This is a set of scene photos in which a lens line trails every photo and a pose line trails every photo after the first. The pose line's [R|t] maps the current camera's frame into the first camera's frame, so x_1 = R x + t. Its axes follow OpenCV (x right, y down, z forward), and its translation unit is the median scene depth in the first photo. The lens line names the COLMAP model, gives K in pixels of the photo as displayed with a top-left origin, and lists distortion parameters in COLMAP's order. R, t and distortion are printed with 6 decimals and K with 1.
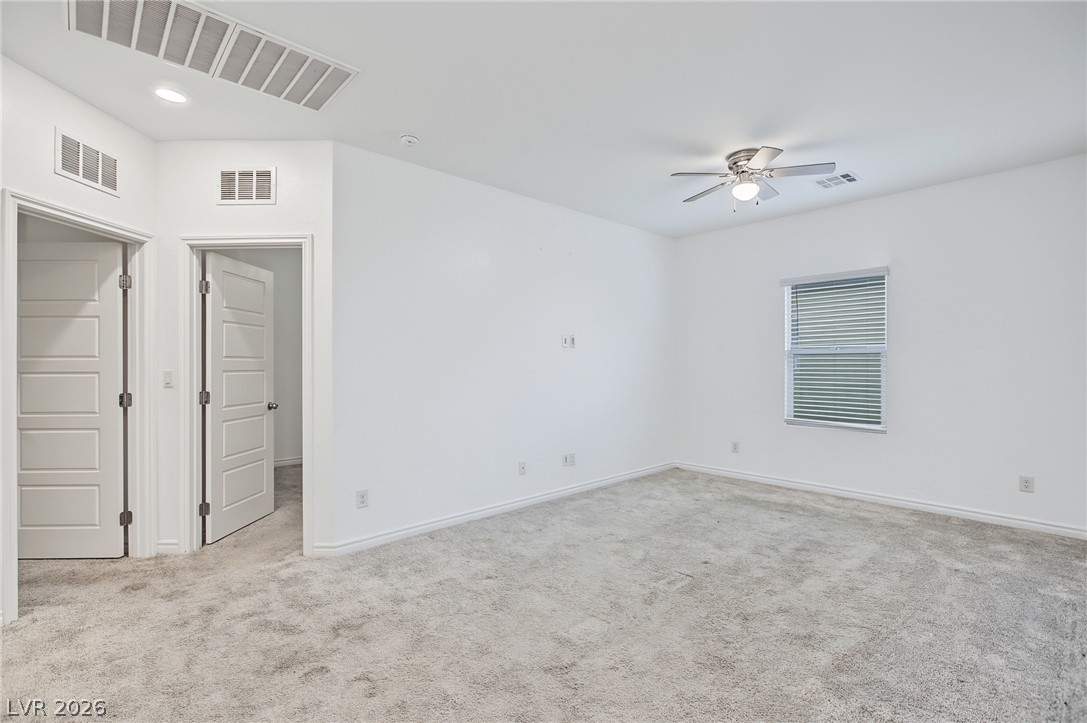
lens RADIAL K [[495.8, 0, 539.5], [0, 495.8, 361.2], [0, 0, 1]] dist [-0.005786, 0.000740]
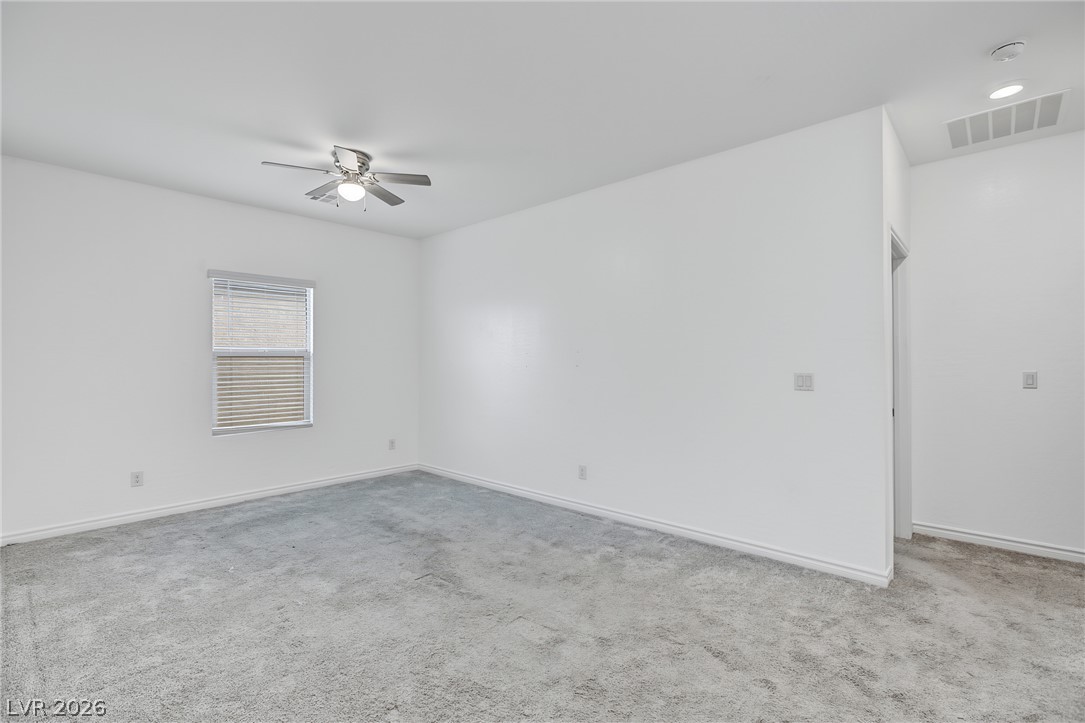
lens RADIAL K [[494.9, 0, 538.5], [0, 494.9, 361.2], [0, 0, 1]] dist [-0.005786, 0.000740]
pose [[-0.087430, 0.003318, 0.996165, -0.655843], [-0.000183, 0.999994, -0.003347, -0.003569], [-0.996171, -0.000474, -0.087429, 0.768975]]
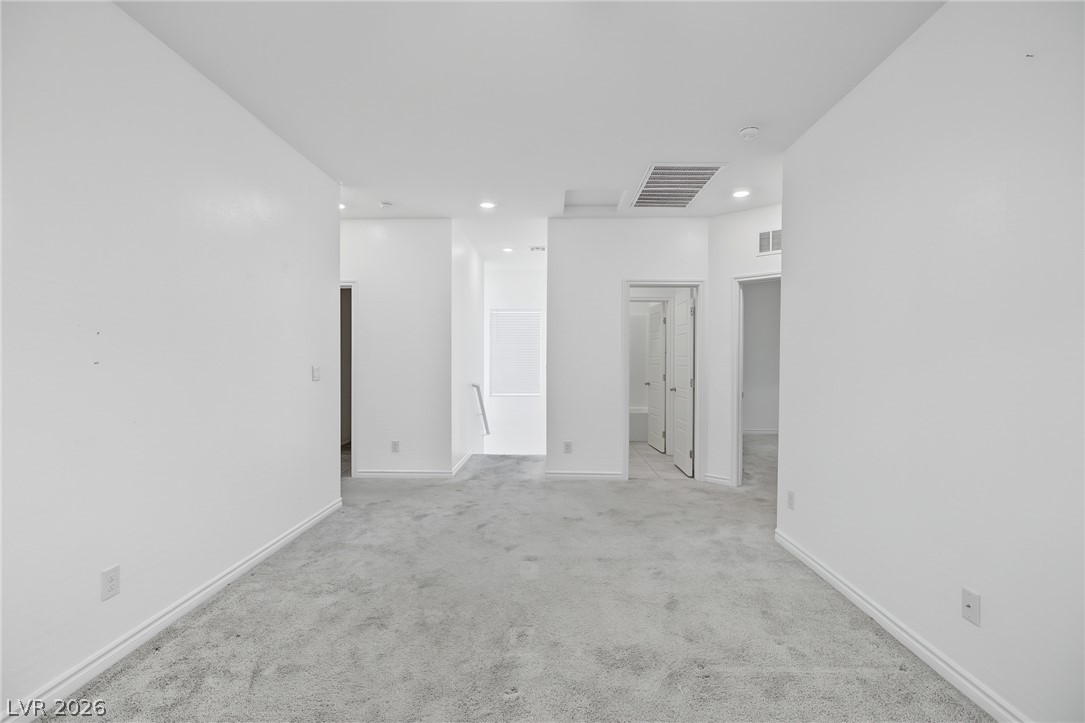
lens RADIAL K [[494.9, 0, 538.5], [0, 494.9, 361.2], [0, 0, 1]] dist [-0.005786, 0.000740]
pose [[-0.699042, 0.001601, -0.715079, 0.712036], [-0.000878, 0.999995, 0.003097, -0.000055], [0.715080, 0.002792, -0.699037, 1.368797]]
